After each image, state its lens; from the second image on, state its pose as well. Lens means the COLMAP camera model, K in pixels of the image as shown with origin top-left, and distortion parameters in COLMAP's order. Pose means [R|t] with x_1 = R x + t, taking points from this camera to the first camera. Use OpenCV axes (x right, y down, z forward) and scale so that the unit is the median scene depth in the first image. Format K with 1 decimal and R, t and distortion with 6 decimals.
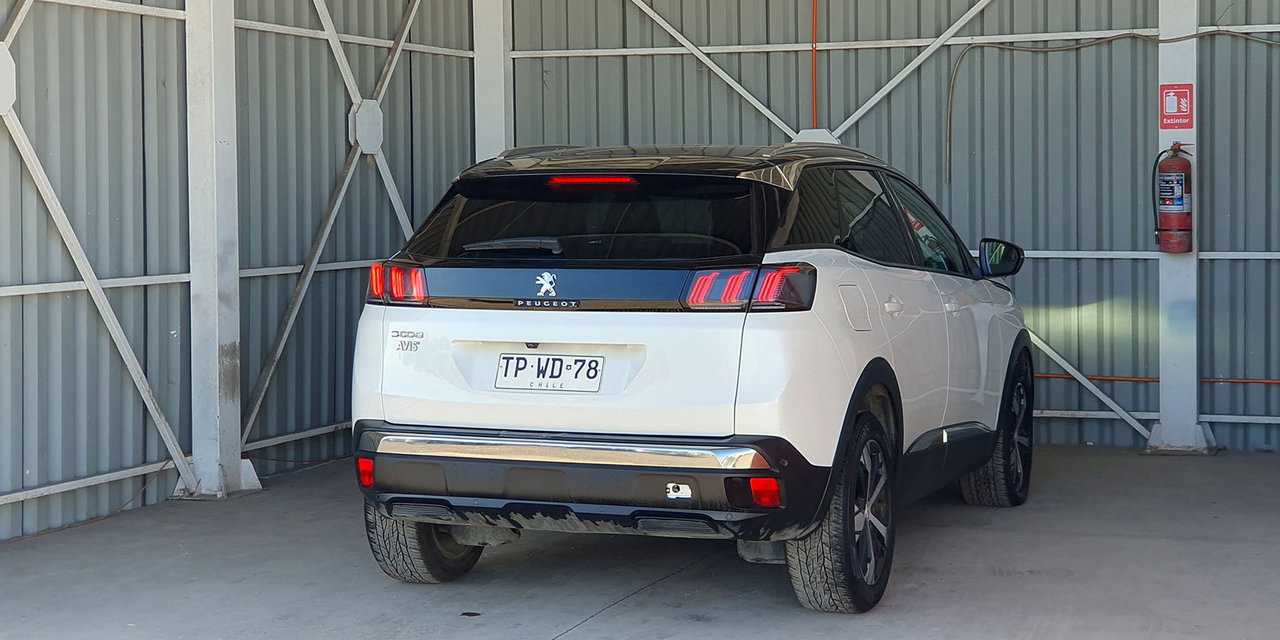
lens RADIAL K [[2258.1, 0, 640.0], [0, 2258.1, 320.0], [0, 0, 1]] dist [0.285122, -2.230320]
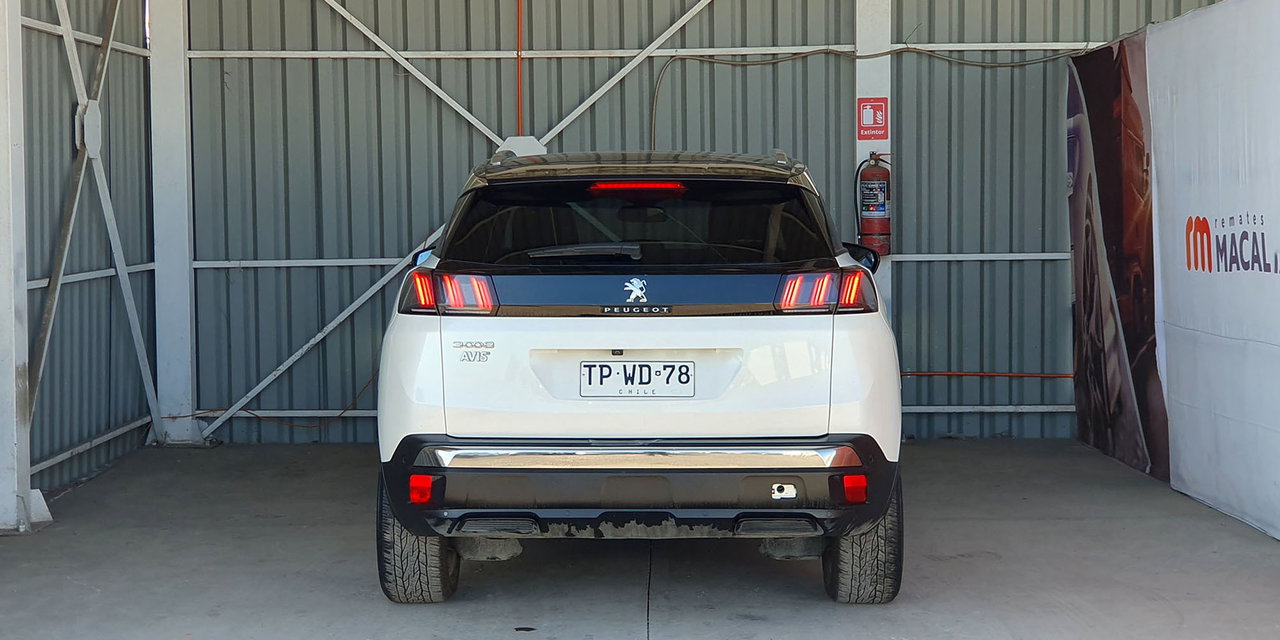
lens RADIAL K [[2258.1, 0, 640.0], [0, 2258.1, 320.0], [0, 0, 1]] dist [0.285122, -2.230320]
pose [[0.934566, -0.020438, 0.355201, -0.357573], [0.021824, 0.999762, 0.000103, -0.002585], [-0.355119, 0.007656, 0.934790, 0.064113]]
